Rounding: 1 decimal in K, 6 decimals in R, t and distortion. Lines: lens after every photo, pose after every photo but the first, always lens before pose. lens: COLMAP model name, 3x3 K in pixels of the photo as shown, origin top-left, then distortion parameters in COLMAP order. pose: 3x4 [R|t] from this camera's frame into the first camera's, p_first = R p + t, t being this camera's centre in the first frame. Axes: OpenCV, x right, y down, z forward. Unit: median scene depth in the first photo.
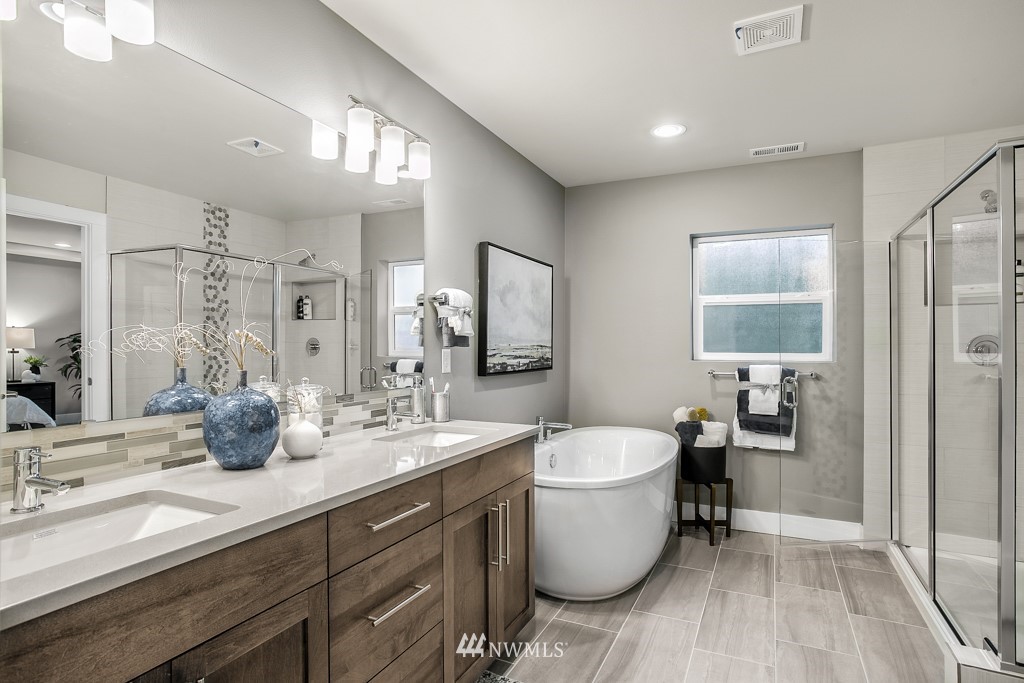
lens RADIAL K [[529.4, 0, 512.2], [0, 529.4, 352.1], [0, 0, 1]] dist [-0.050617, 0.019283]
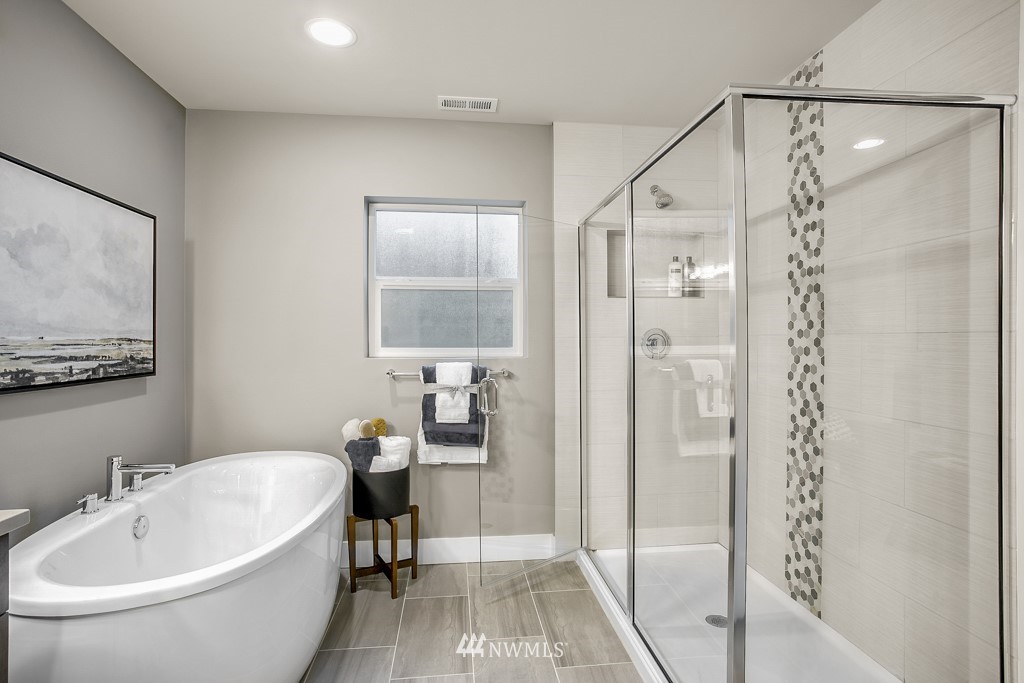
lens RADIAL K [[529.4, 0, 513.2], [0, 529.4, 343.3], [0, 0, 1]] dist [-0.050617, 0.019283]
pose [[0.840620, -0.004209, 0.541609, 0.113246], [0.005444, 0.999985, -0.000679, -0.004519], [-0.541598, 0.003519, 0.840630, 0.254359]]
